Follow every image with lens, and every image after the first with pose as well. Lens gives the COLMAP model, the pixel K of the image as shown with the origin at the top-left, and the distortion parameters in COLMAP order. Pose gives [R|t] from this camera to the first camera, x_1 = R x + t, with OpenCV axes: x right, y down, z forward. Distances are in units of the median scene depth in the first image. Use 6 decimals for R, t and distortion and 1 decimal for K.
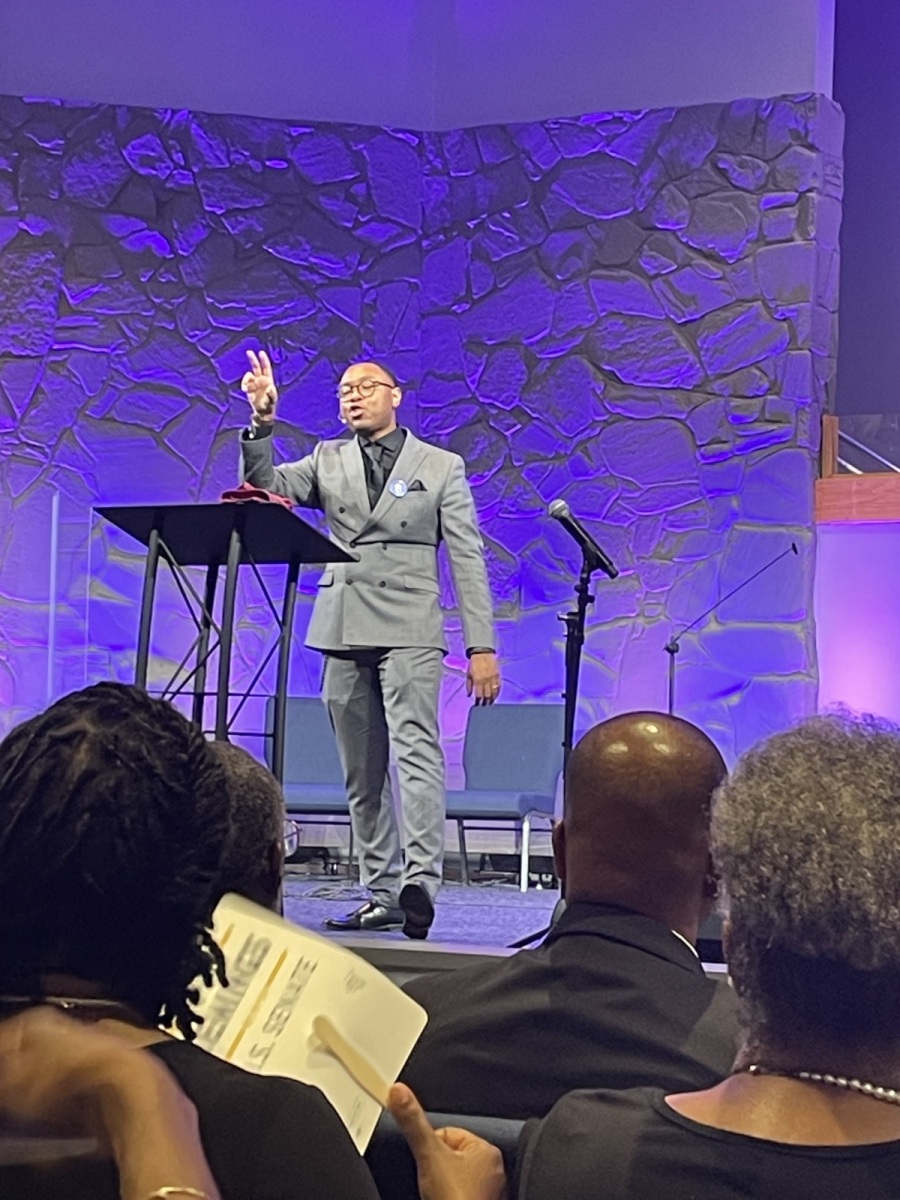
lens RADIAL K [[3011.8, 0, 450.0], [0, 3011.8, 600.0], [0, 0, 1]] dist [0.047923, 0.176959]
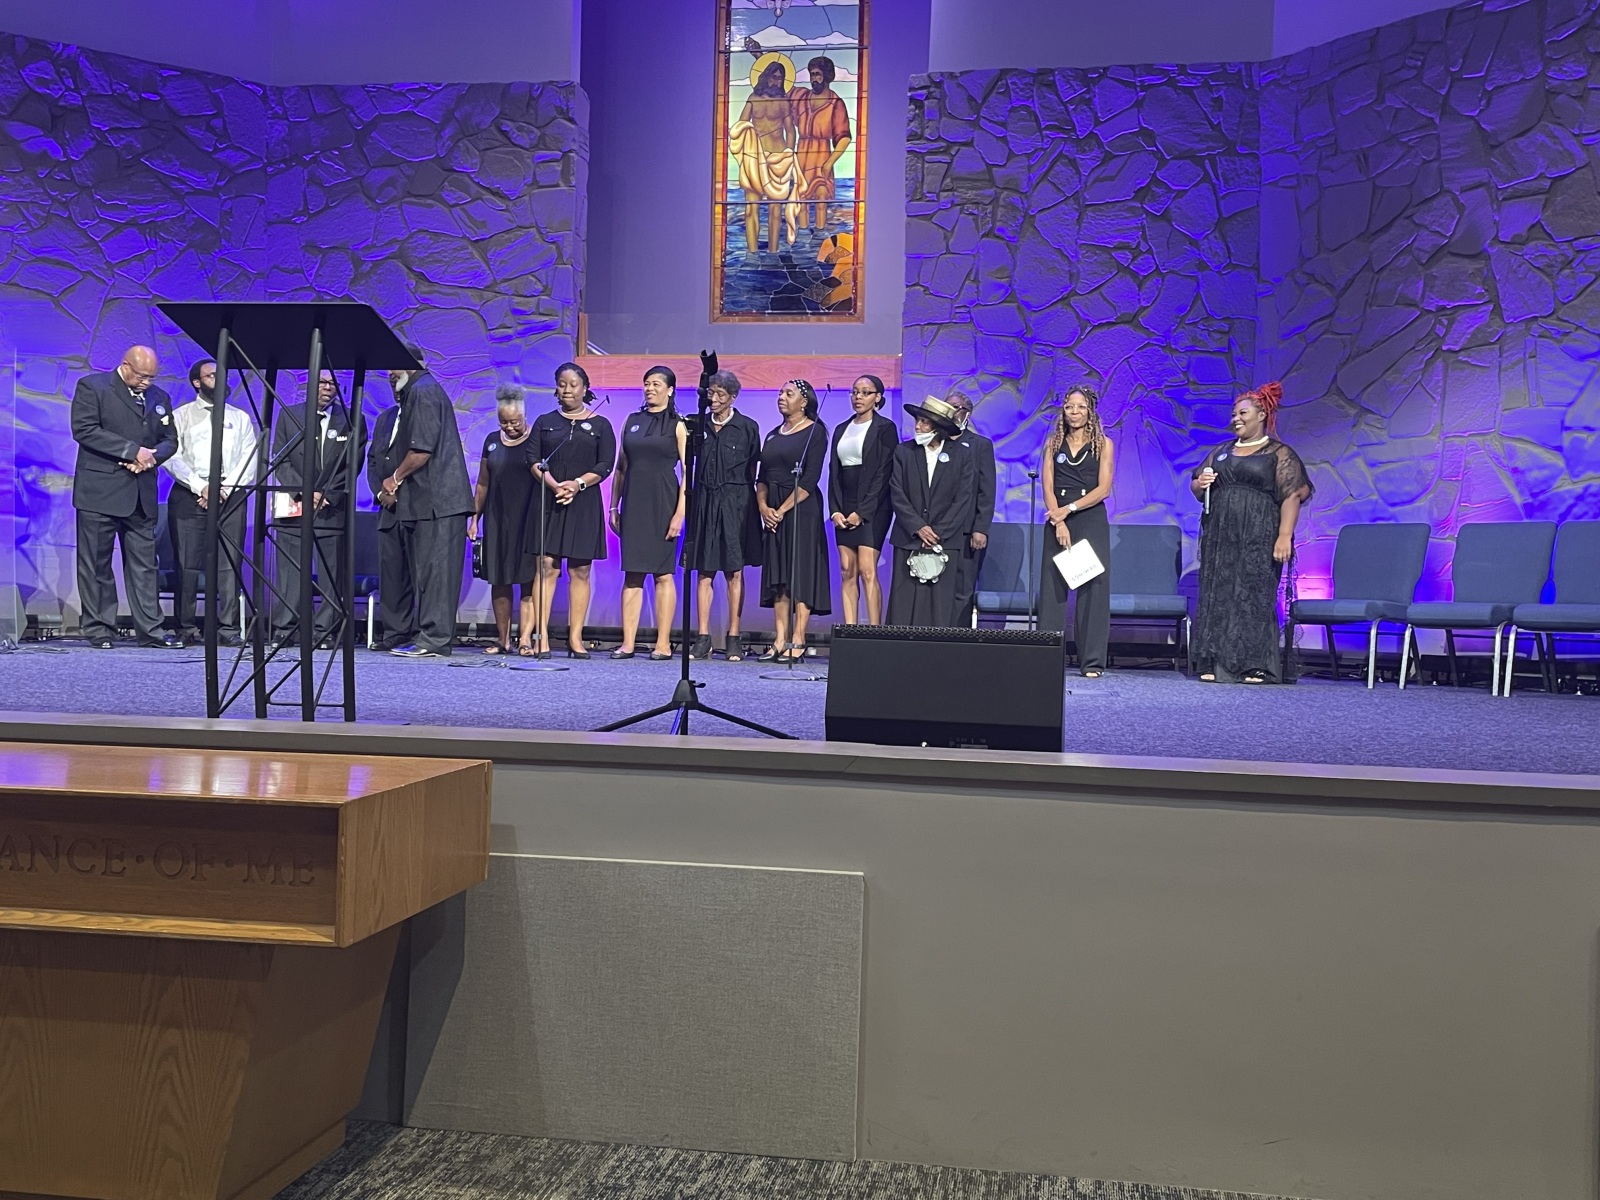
lens RADIAL K [[1637.6, 0, 800.0], [0, 1637.6, 600.0], [0, 0, 1]] dist [0.114250, -0.174192]
pose [[0.927007, -0.008450, 0.374948, -0.071094], [-0.022422, 0.996709, 0.077899, 0.011580], [-0.374372, -0.080620, 0.923767, 0.211020]]
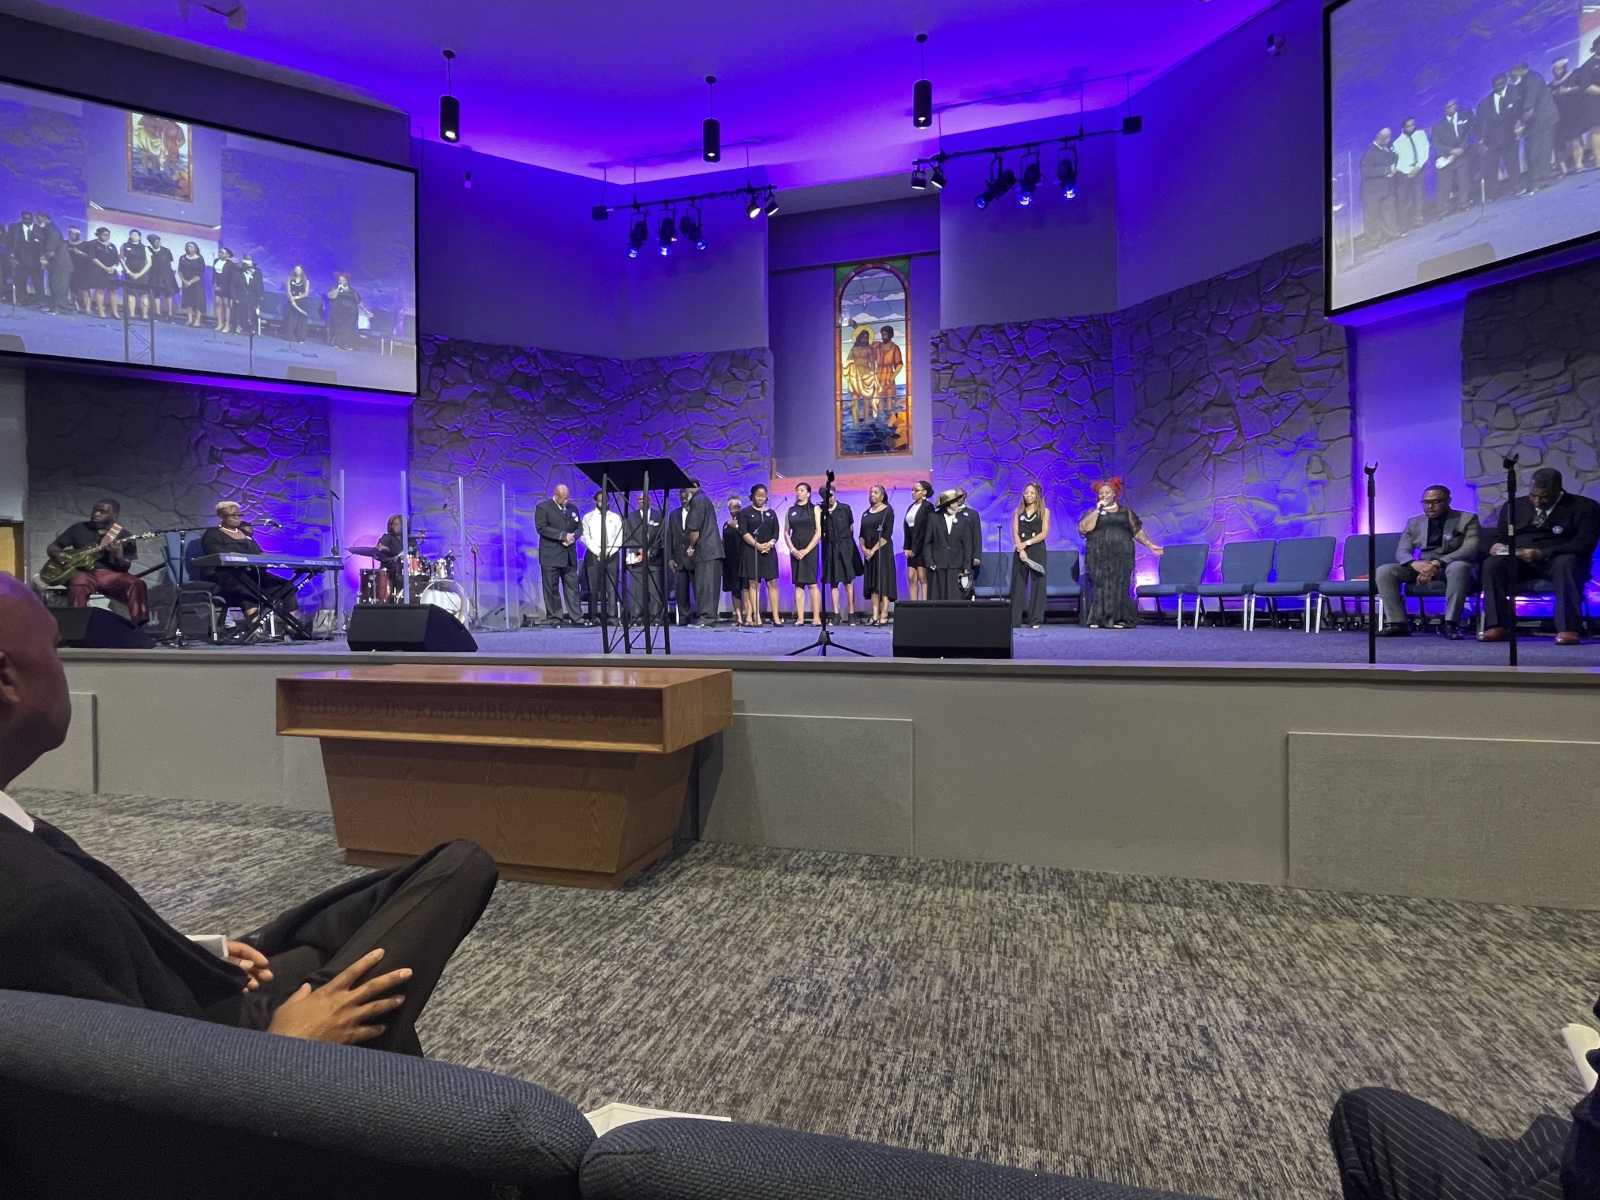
lens RADIAL K [[825.6, 0, 794.9], [0, 825.6, 604.4], [0, 0, 1]] dist [0.001801, -0.000052]
pose [[0.963041, -0.042572, 0.265968, -0.071230], [0.021346, 0.996388, 0.082195, 0.014329], [-0.268507, -0.073479, 0.960471, 0.199007]]
